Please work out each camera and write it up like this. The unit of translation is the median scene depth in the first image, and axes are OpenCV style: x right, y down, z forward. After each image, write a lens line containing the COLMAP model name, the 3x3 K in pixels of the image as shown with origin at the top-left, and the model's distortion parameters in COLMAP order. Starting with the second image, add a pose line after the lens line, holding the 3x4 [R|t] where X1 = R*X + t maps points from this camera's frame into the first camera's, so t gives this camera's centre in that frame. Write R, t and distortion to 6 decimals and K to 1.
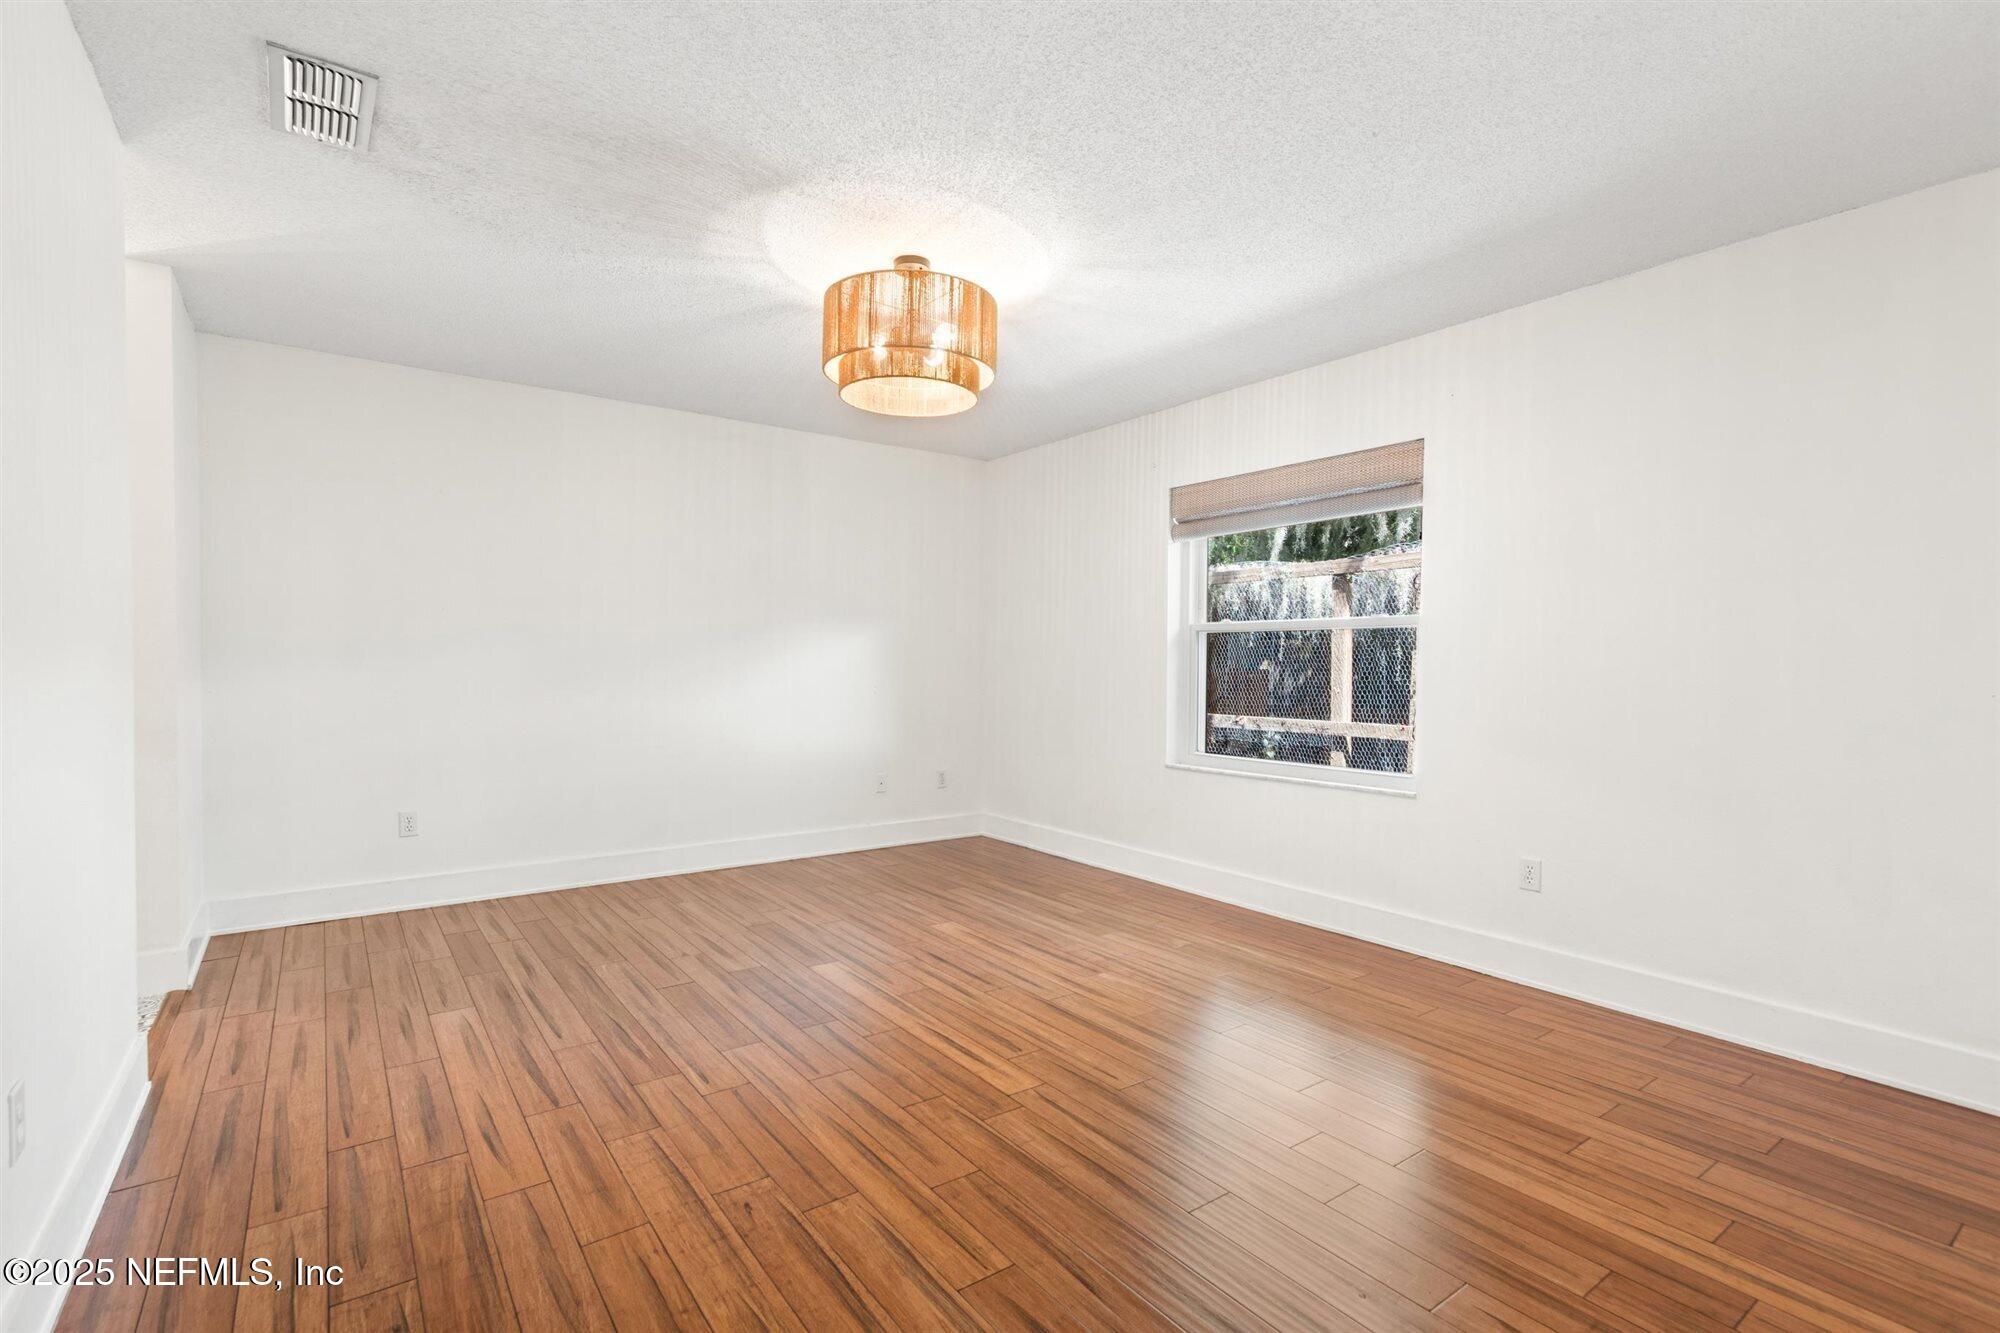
lens RADIAL K [[930.1, 0, 979.4], [0, 930.1, 671.0], [0, 0, 1]] dist [0.014896, -0.000307]
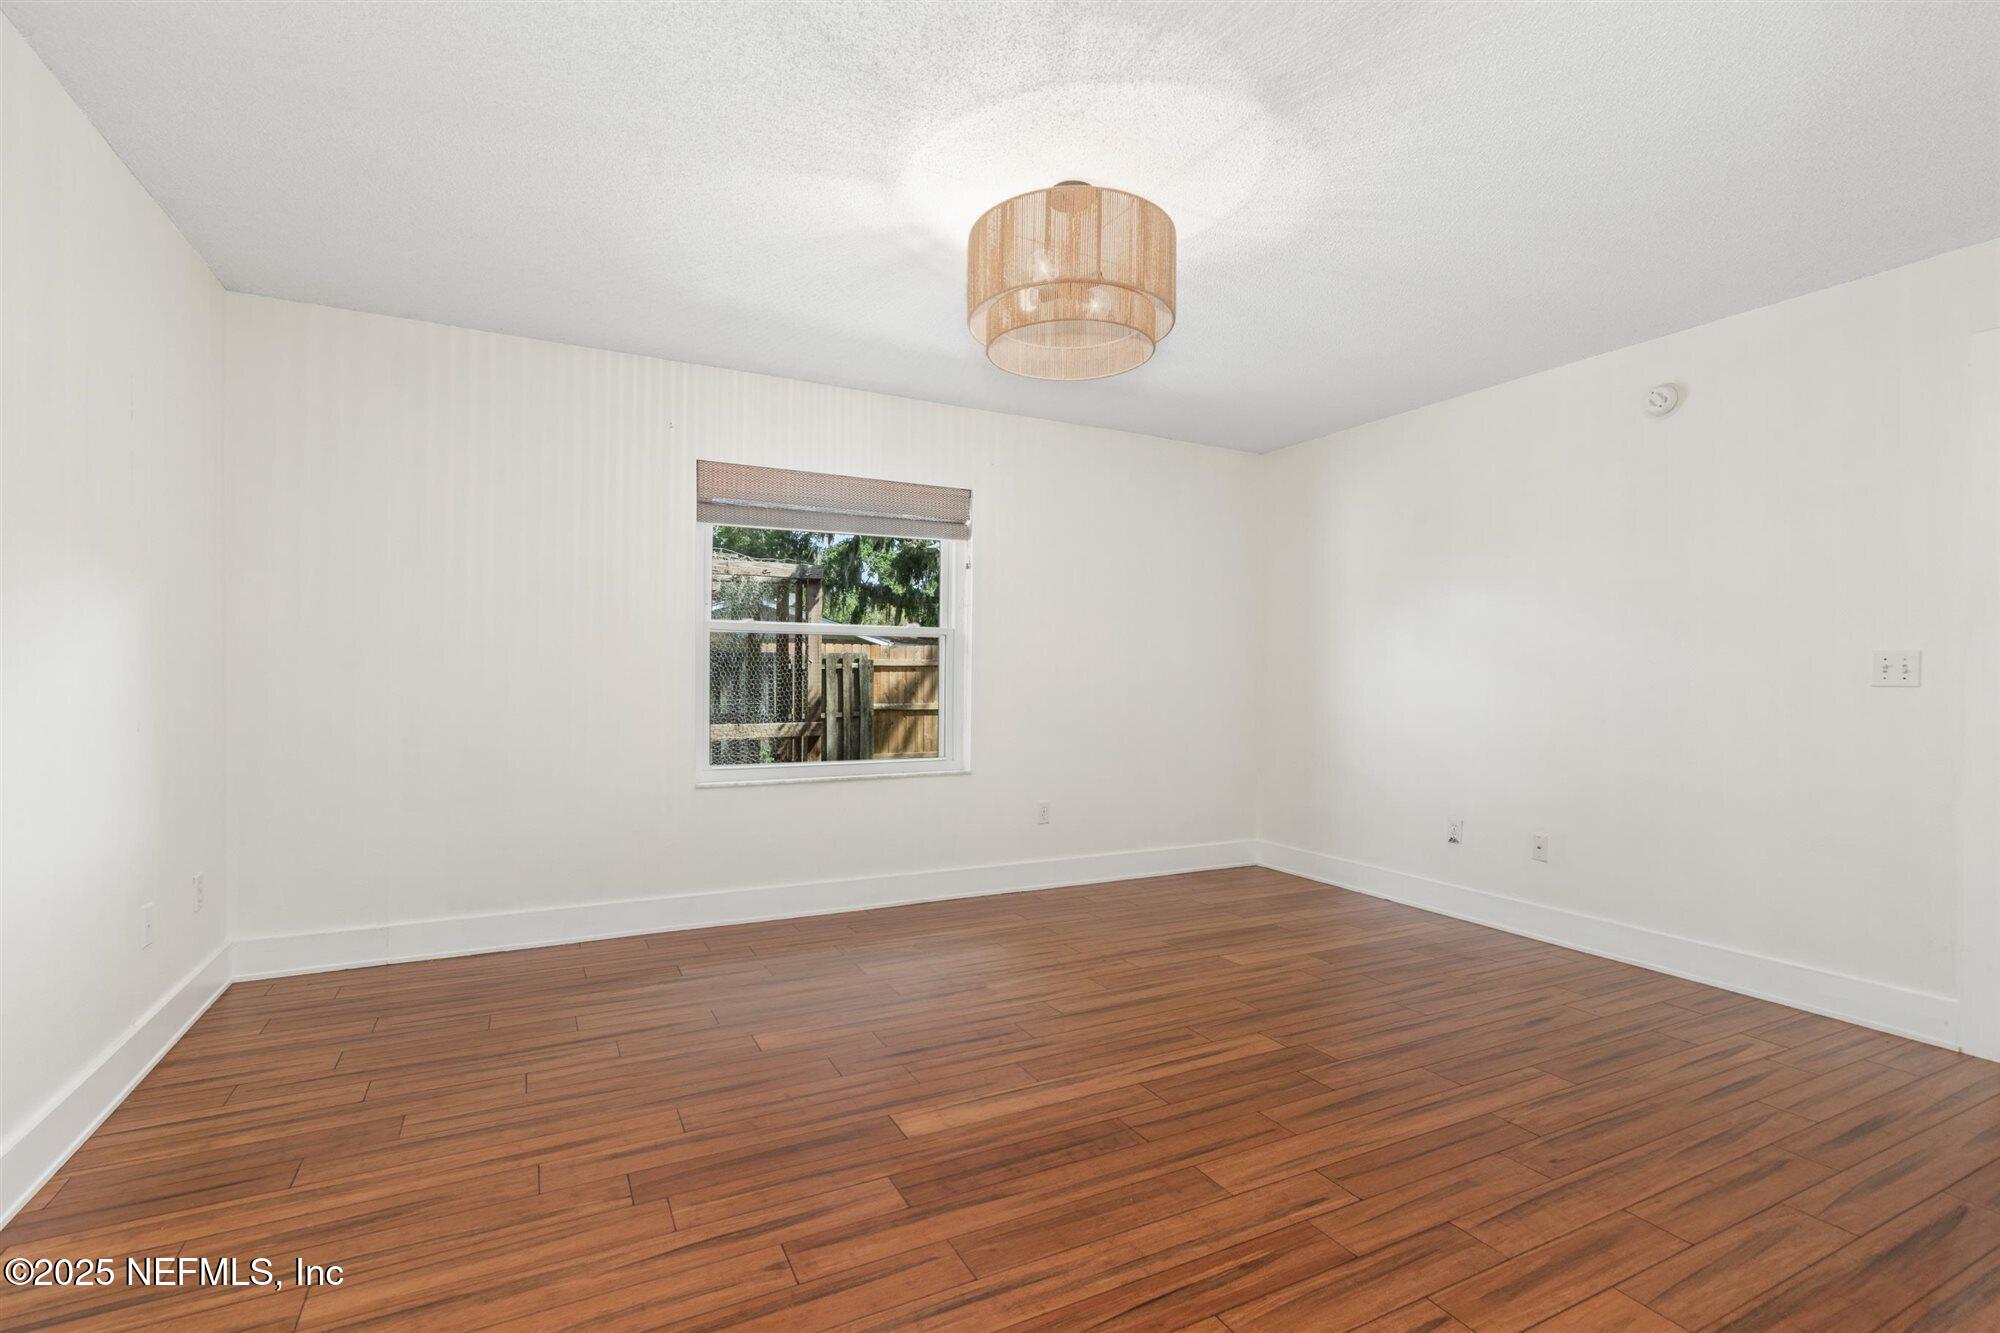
lens RADIAL K [[908.1, 0, 985.8], [0, 908.1, 683.2], [0, 0, 1]] dist [0.002712, -0.000006]
pose [[0.148889, -0.020592, 0.988639, -0.771561], [0.003066, 0.999788, 0.020362, -0.012643], [-0.988849, 0.000000, 0.148921, 0.824995]]
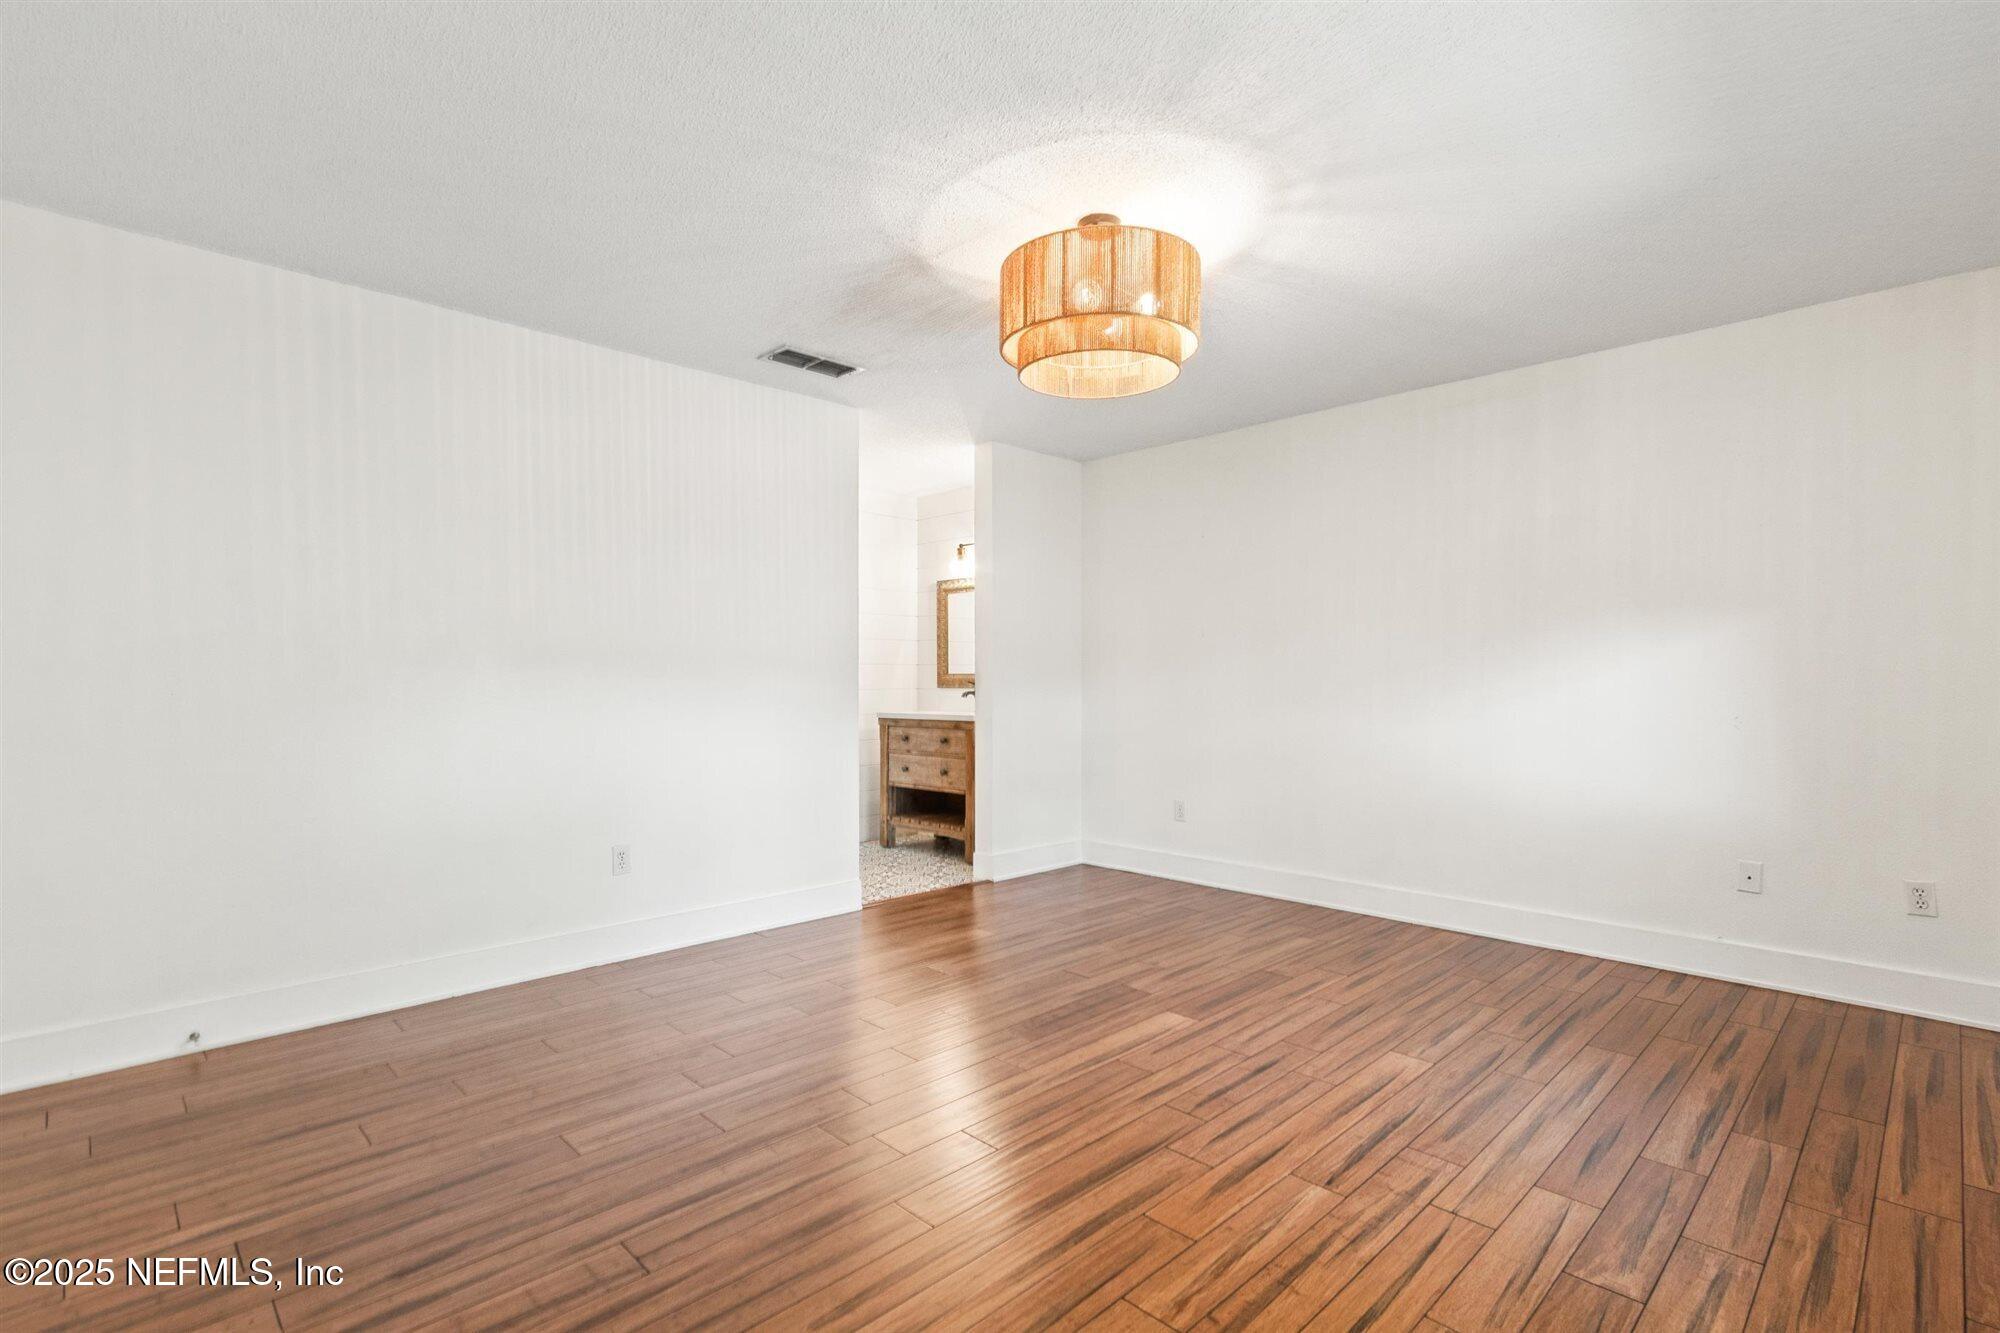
lens RADIAL K [[930.1, 0, 979.4], [0, 930.1, 671.0], [0, 0, 1]] dist [0.014896, -0.000307]
pose [[0.145384, -0.017660, -0.989218, 0.668280], [-0.008126, 0.999786, -0.019043, 0.006648], [0.989342, 0.010807, 0.145209, 0.663464]]
